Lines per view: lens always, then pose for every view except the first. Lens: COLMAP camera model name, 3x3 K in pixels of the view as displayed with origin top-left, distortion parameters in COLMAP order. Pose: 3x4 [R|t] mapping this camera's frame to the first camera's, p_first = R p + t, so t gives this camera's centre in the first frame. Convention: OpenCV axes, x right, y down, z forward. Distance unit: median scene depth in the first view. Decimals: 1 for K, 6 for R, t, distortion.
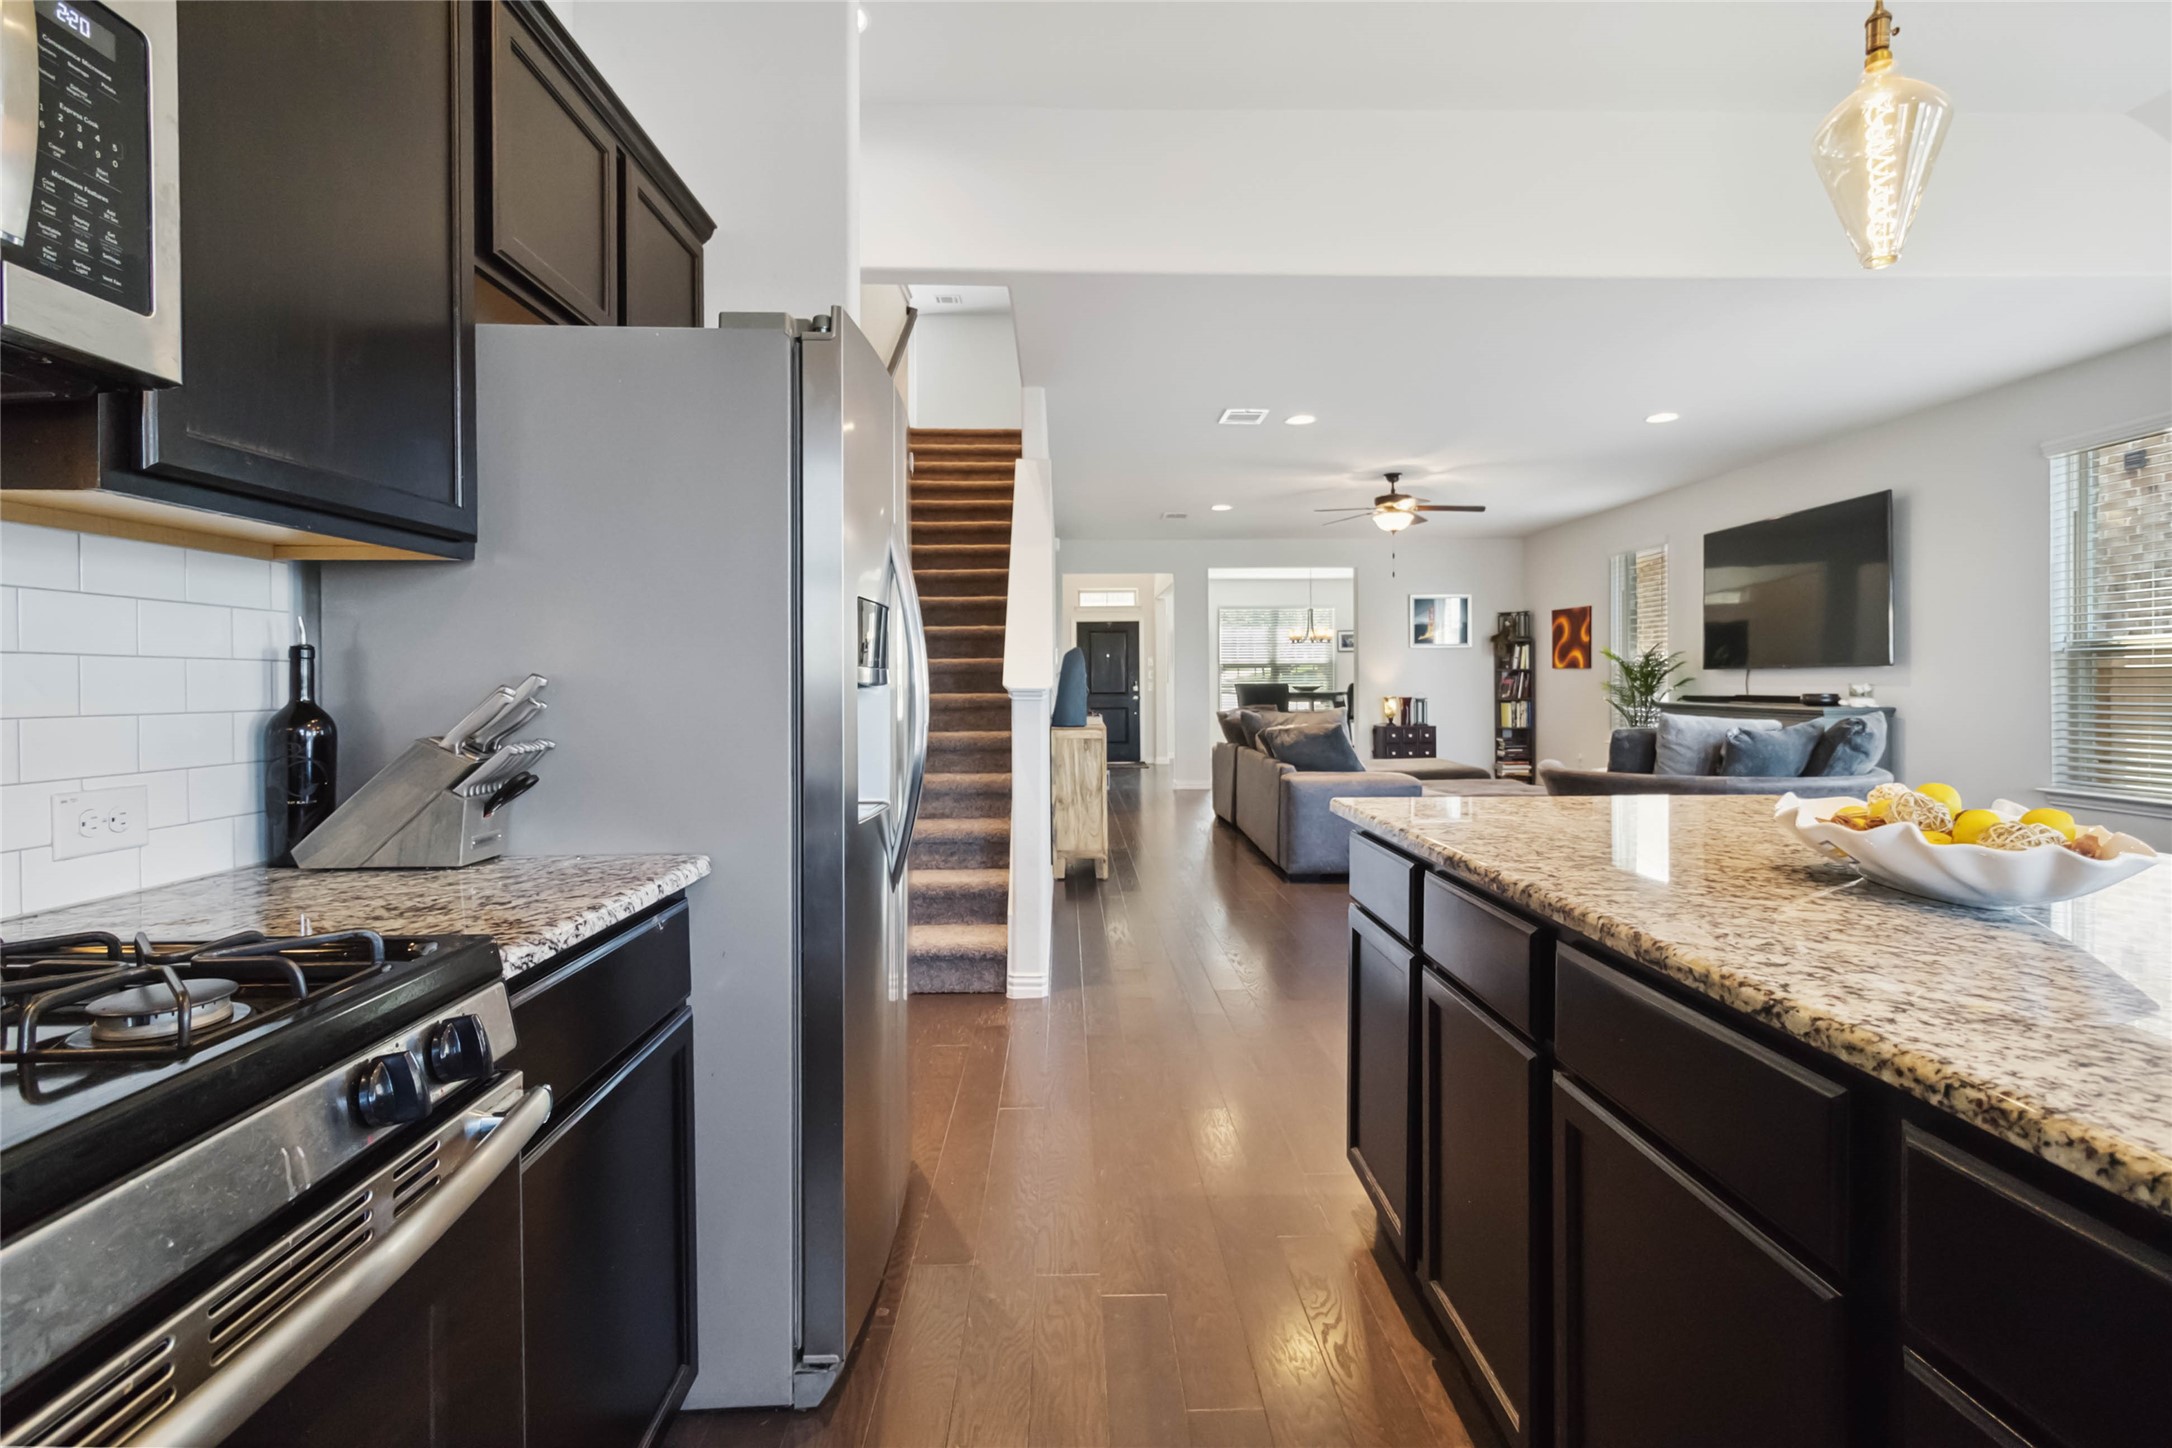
lens RADIAL K [[1002.9, 0, 1088.6], [0, 1002.9, 679.6], [0, 0, 1]] dist [-0.001783, 0.000988]
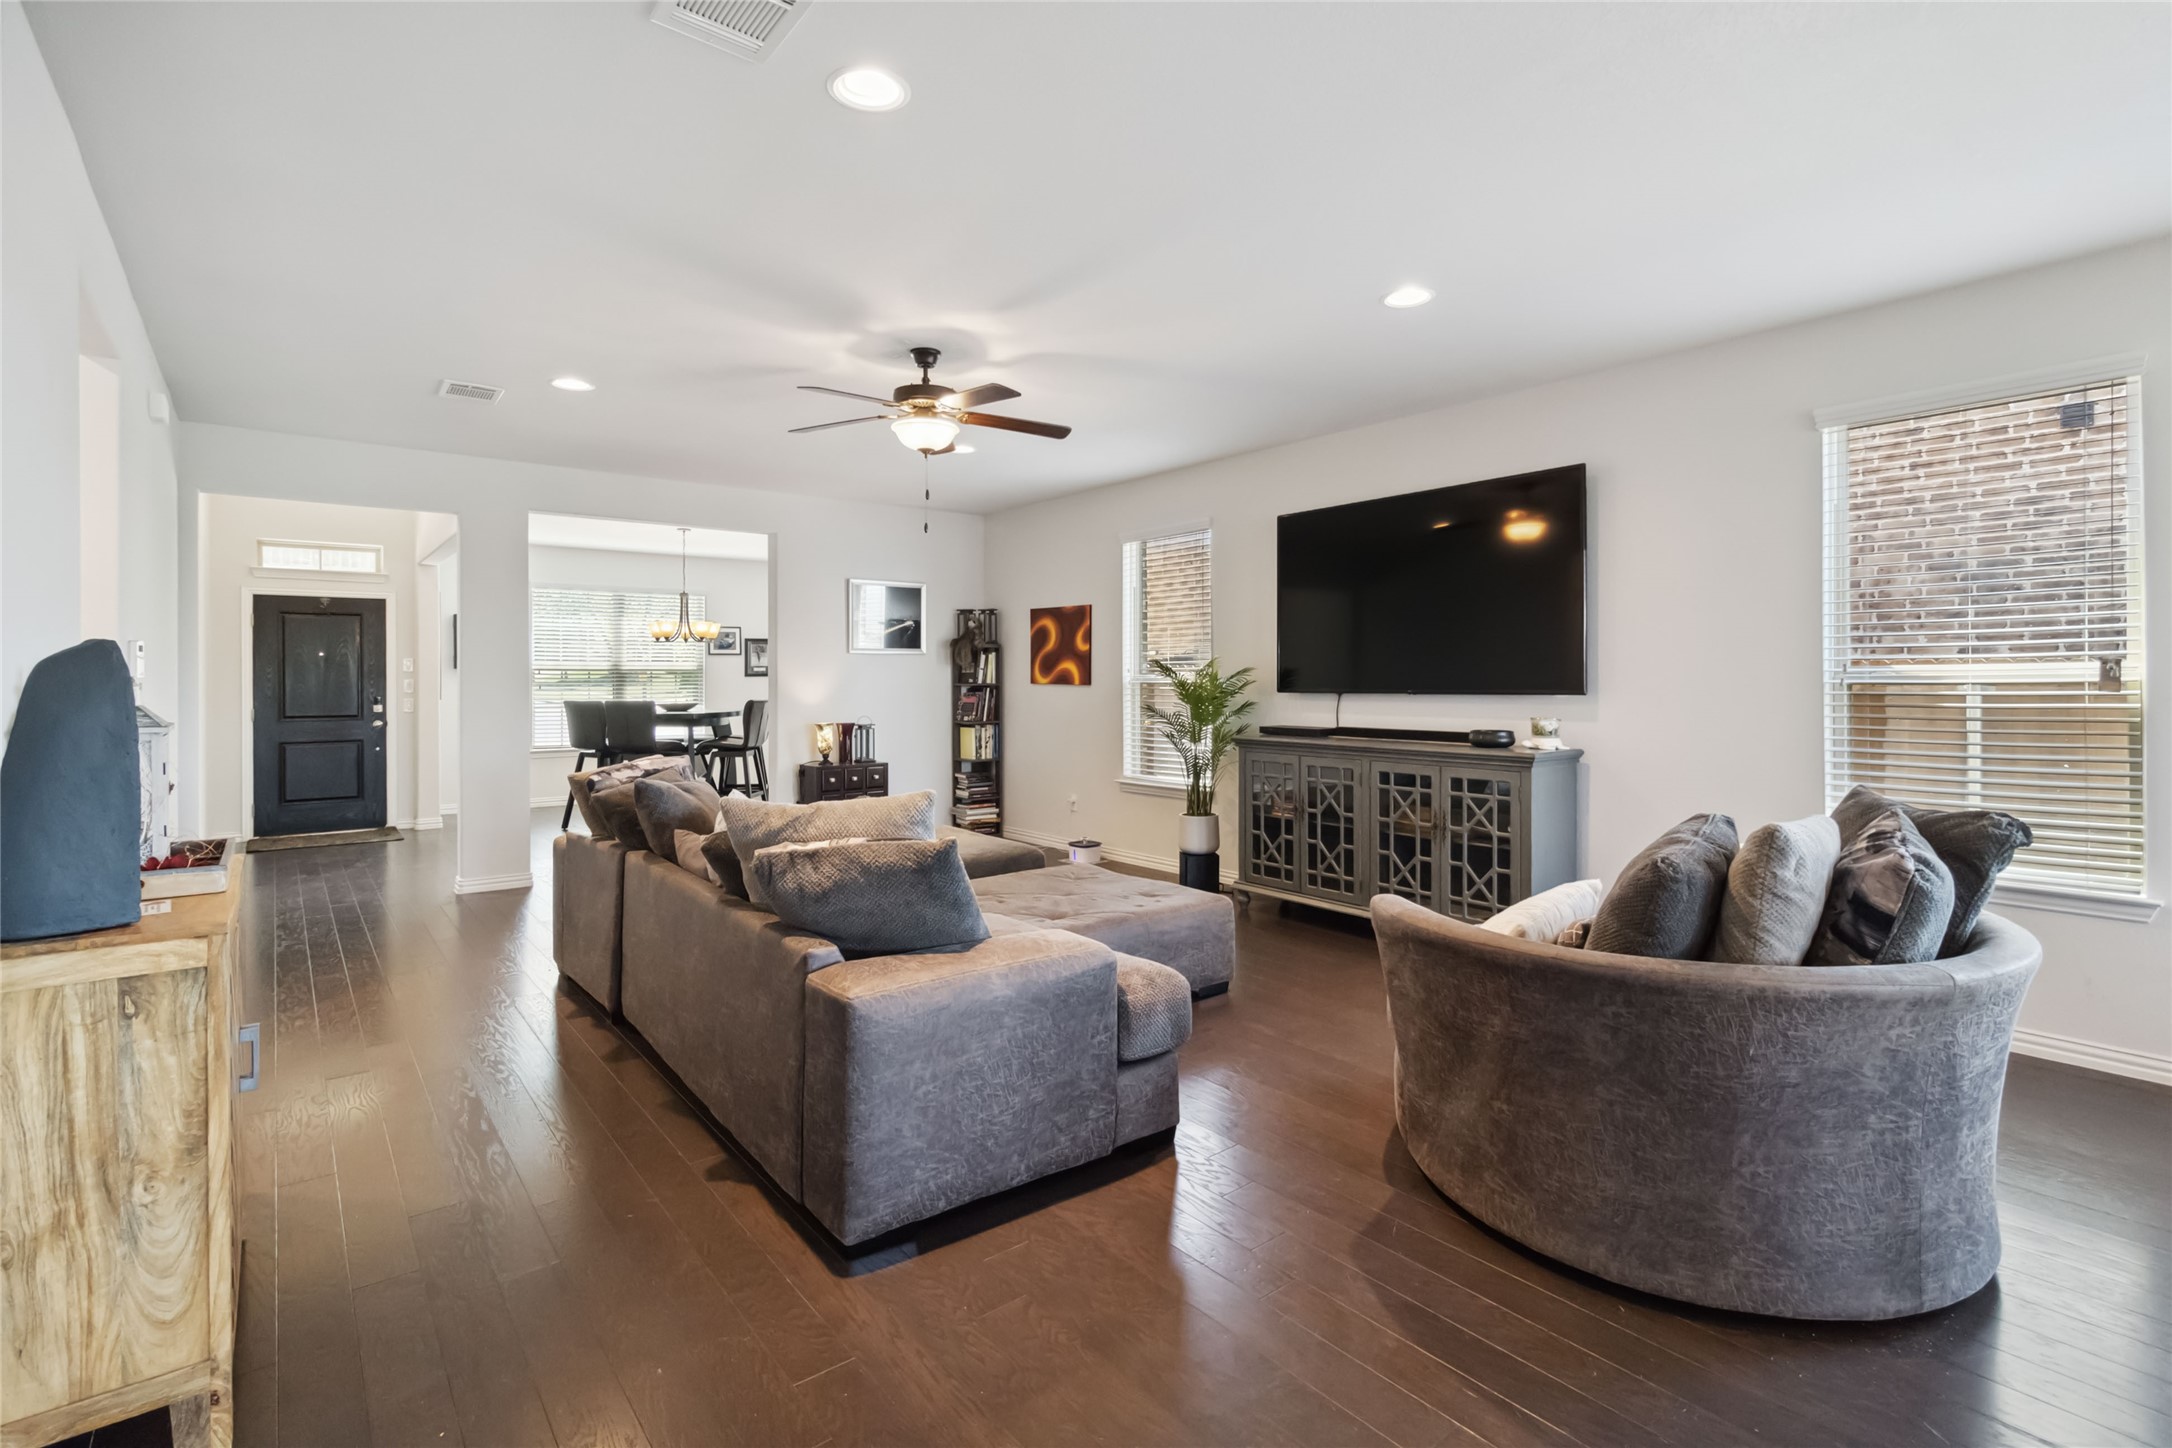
lens RADIAL K [[1002.9, 0, 1088.6], [0, 1002.9, 679.6], [0, 0, 1]] dist [-0.001783, 0.000988]
pose [[0.790093, 0.004831, 0.612967, 0.019941], [-0.004021, 0.999988, -0.002698, -0.011969], [-0.612973, -0.000333, 0.790104, 0.341977]]
